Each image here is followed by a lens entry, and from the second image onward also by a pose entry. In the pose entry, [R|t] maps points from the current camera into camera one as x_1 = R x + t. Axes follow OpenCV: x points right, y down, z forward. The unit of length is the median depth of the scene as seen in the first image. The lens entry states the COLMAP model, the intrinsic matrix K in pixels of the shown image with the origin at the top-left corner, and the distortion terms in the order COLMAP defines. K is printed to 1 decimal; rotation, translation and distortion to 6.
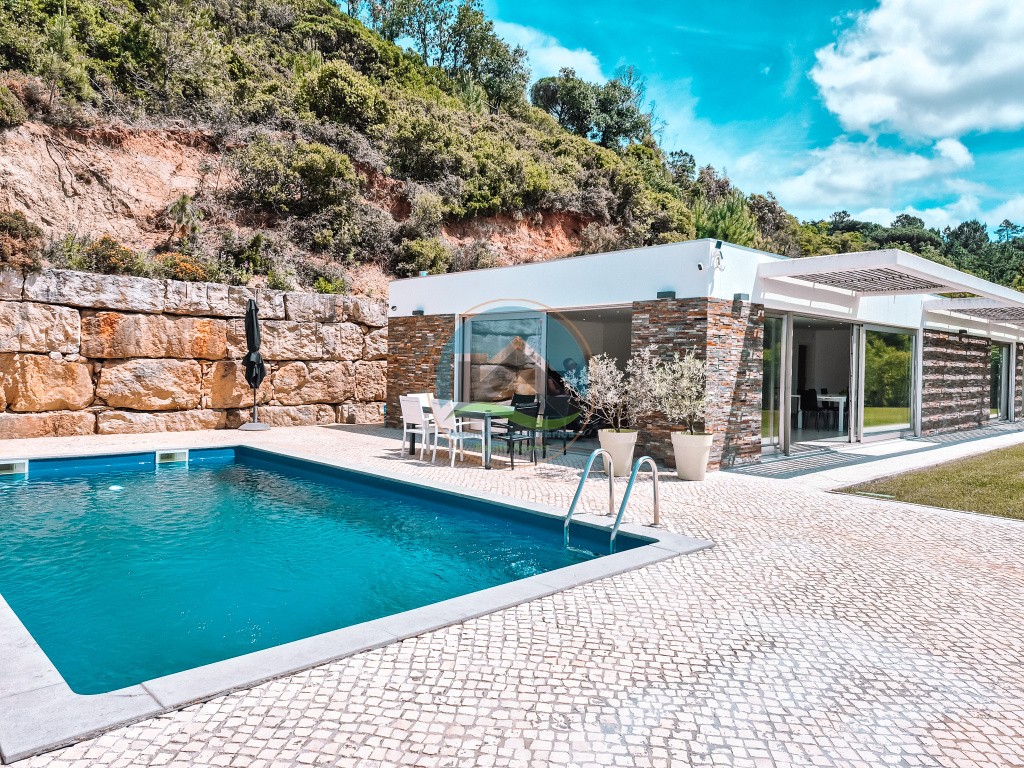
lens RADIAL K [[709.3, 0, 507.9], [0, 709.3, 378.7], [0, 0, 1]] dist [0.113819, -0.142468]
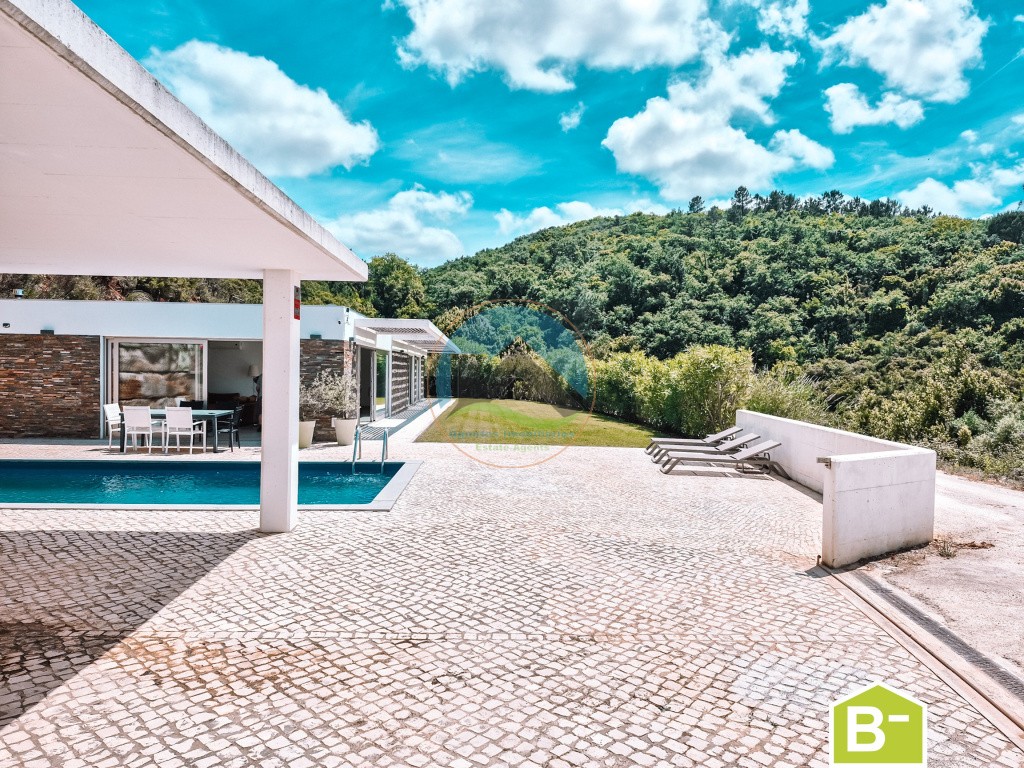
lens RADIAL K [[693.7, 0, 552.1], [0, 693.7, 396.3], [0, 0, 1]] dist [0.048502, -0.005979]
pose [[0.619651, -0.038116, 0.783952, -0.490028], [0.012068, 0.999165, 0.039041, -0.025221], [-0.784785, -0.014731, 0.619593, -0.295023]]
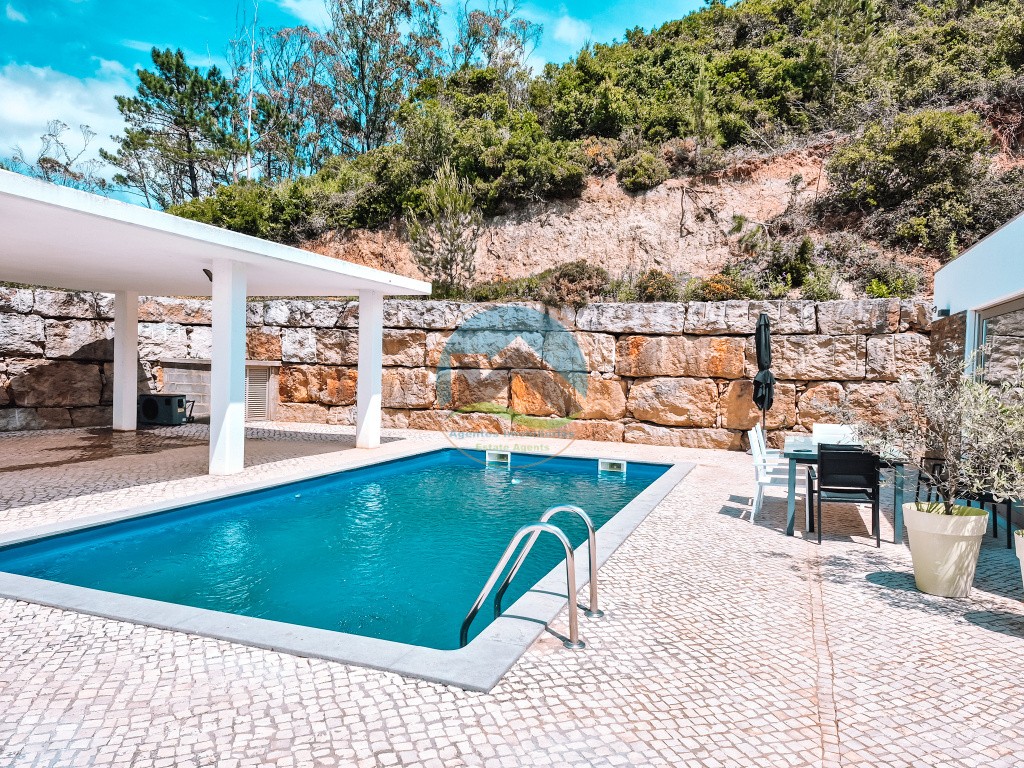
lens RADIAL K [[709.3, 0, 507.9], [0, 709.3, 378.7], [0, 0, 1]] dist [0.113819, -0.142468]
pose [[0.427457, 0.005659, -0.904018, 0.325399], [-0.036815, 0.999260, -0.011153, -0.004319], [0.903286, 0.038049, 0.427349, 0.296908]]
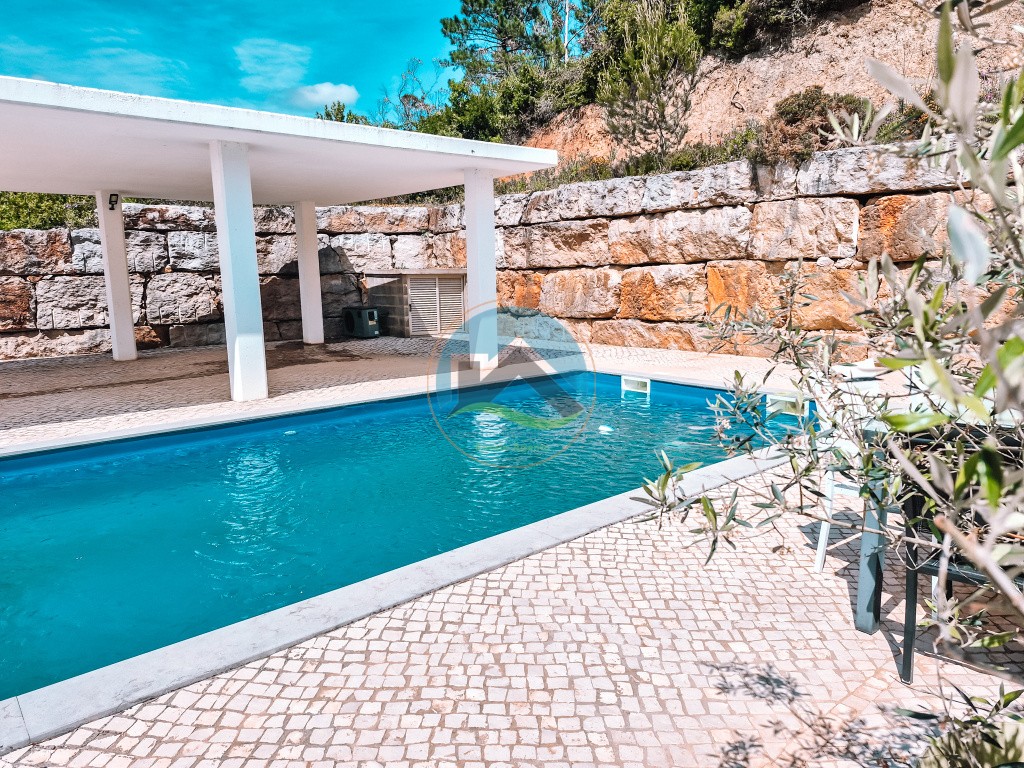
lens RADIAL K [[713.2, 0, 514.4], [0, 713.2, 371.0], [0, 0, 1]] dist [0.110676, -0.144776]
pose [[-0.056268, 0.115575, -0.991704, 0.173049], [-0.001062, 0.993270, 0.115817, -0.003002], [0.998415, 0.007570, -0.055767, 0.581917]]
